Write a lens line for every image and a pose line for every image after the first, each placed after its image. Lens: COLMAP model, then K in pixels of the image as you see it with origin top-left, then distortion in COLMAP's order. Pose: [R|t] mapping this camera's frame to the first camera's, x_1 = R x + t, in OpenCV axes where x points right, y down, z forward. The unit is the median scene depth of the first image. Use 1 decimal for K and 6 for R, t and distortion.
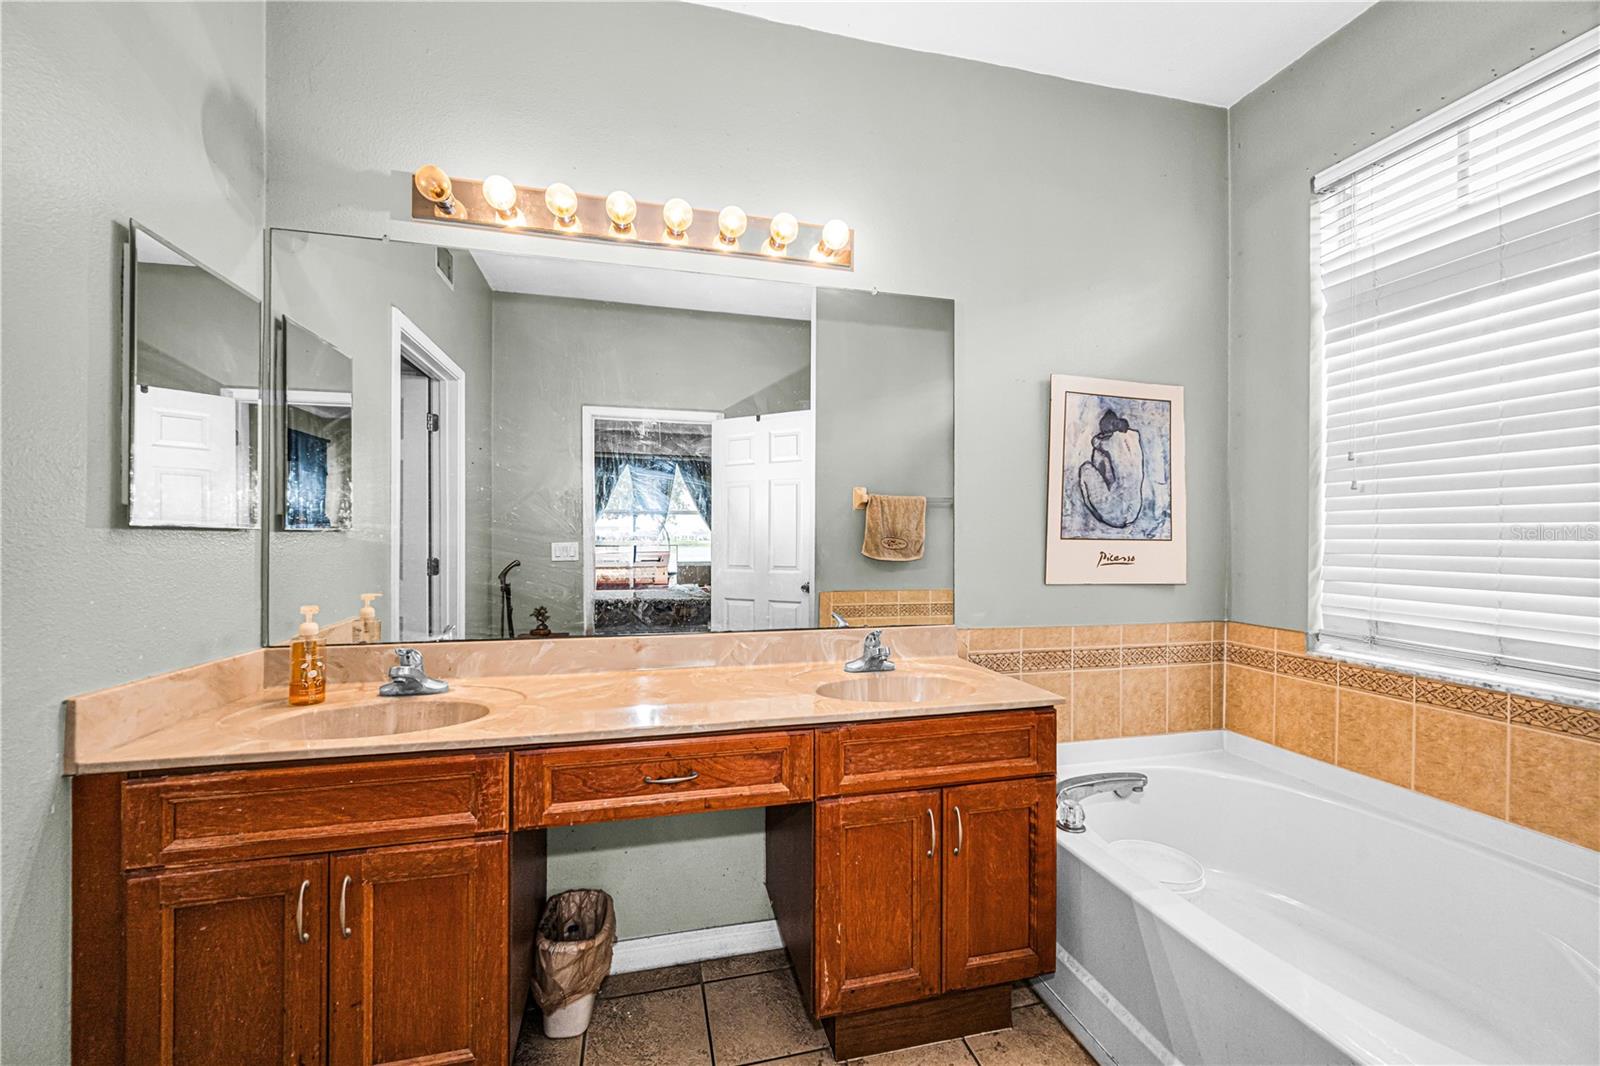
lens RADIAL K [[635.5, 0, 798.5], [0, 635.5, 539.9], [0, 0, 1]] dist [-0.000062, -0.000054]
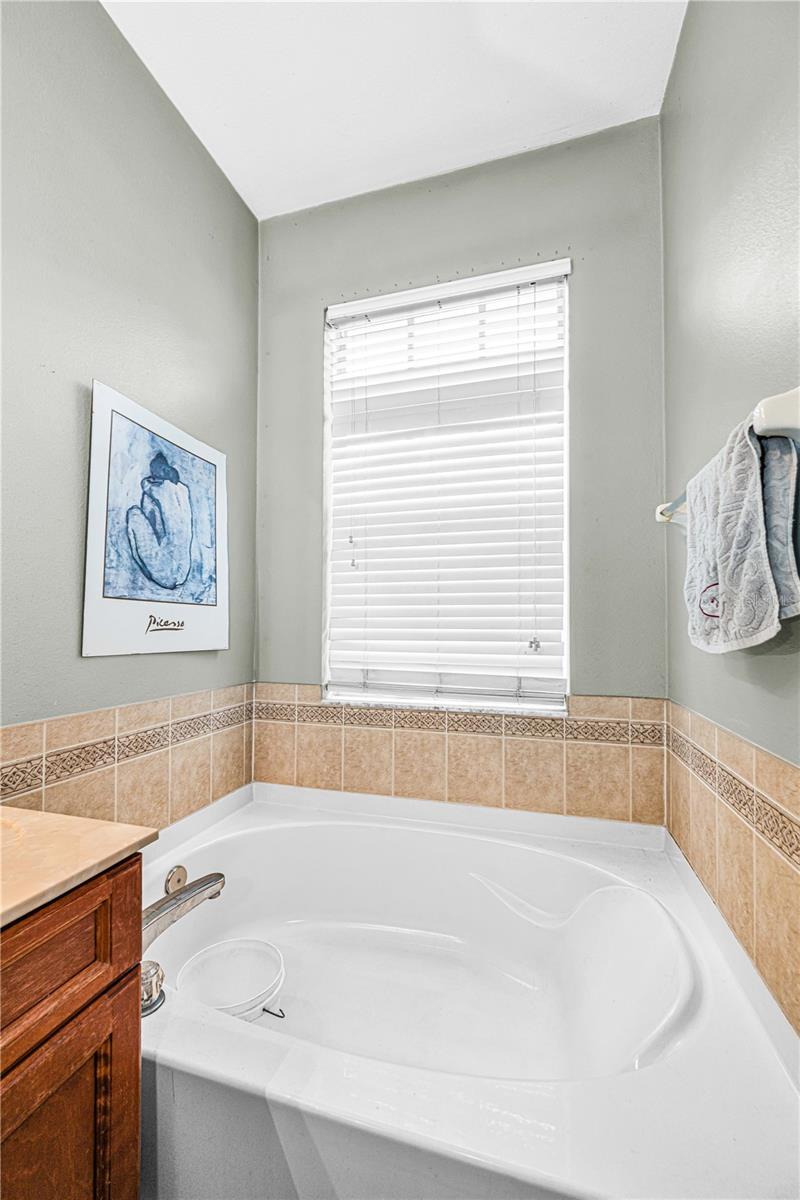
lens RADIAL K [[476.7, 0, 395.6], [0, 476.7, 617.5], [0, 0, 1]] dist [-0.000062, -0.000054]
pose [[0.510743, 0.014490, 0.859611, 0.095342], [0.004368, 0.999801, -0.019448, 0.036030], [-0.859722, 0.013688, 0.510579, 0.395486]]
